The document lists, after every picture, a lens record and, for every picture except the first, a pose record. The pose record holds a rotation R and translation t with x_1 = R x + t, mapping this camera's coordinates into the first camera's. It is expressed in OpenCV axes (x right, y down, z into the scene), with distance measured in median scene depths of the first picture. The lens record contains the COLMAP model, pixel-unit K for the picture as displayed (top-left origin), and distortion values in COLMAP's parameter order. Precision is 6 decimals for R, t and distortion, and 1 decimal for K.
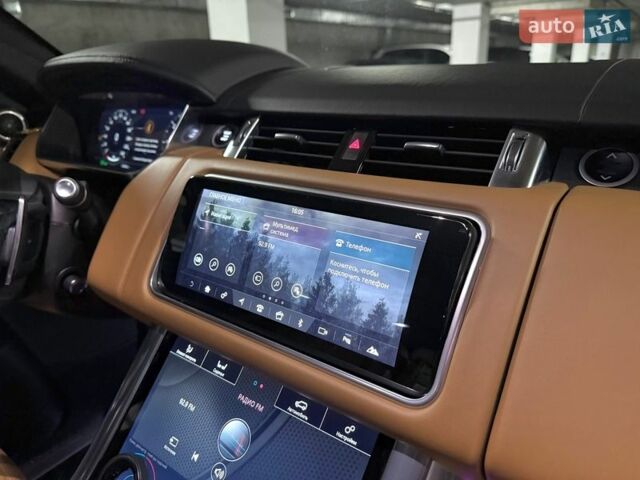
lens RADIAL K [[461.9, 0, 319.5], [0, 461.9, 240.2], [0, 0, 1]] dist [0.002608, -0.007575]
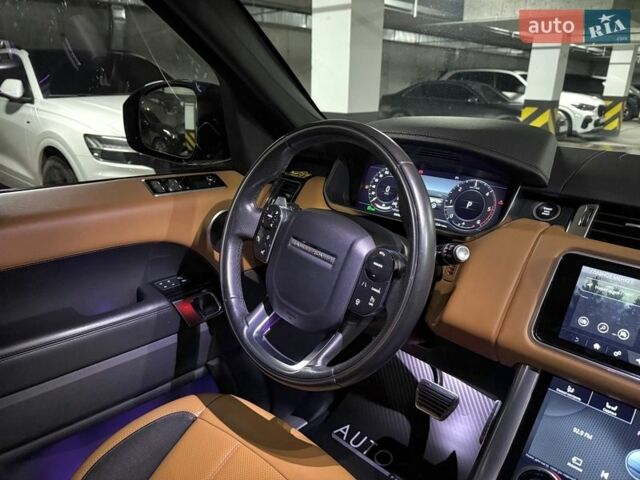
lens RADIAL K [[453.4, 0, 319.5], [0, 453.4, 242.2], [0, 0, 1]] dist [0.003739, -0.009821]
pose [[0.992588, 0.083229, -0.088559, -0.940625], [-0.084422, 0.996382, -0.009812, -0.109720], [0.087422, 0.017216, 0.996023, -0.356271]]
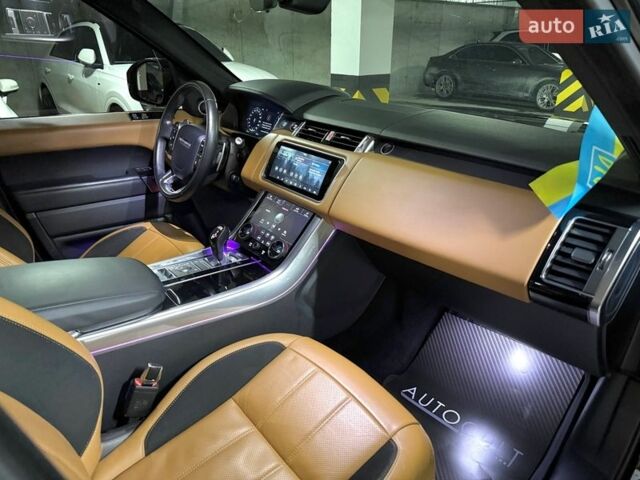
lens RADIAL K [[453.3, 0, 328.0], [0, 453.3, 248.2], [0, 0, 1]] dist [0.028986, -0.075792]
pose [[0.968814, 0.137803, -0.205935, 0.811146], [-0.121494, 0.988512, 0.089904, 0.268588], [0.215958, -0.062081, 0.974427, -2.025097]]
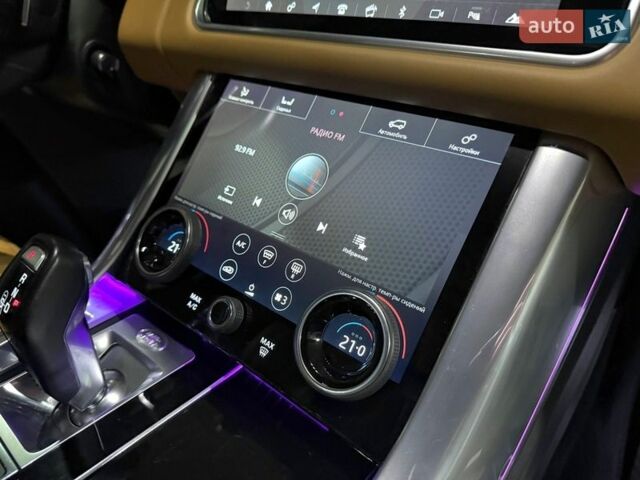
lens RADIAL K [[453.3, 0, 328.0], [0, 453.3, 248.2], [0, 0, 1]] dist [0.028986, -0.075792]
pose [[0.998531, 0.039282, -0.037327, -0.101204], [-0.030698, 0.977705, 0.207725, 0.345794], [0.044655, -0.206274, 0.977475, 0.186237]]
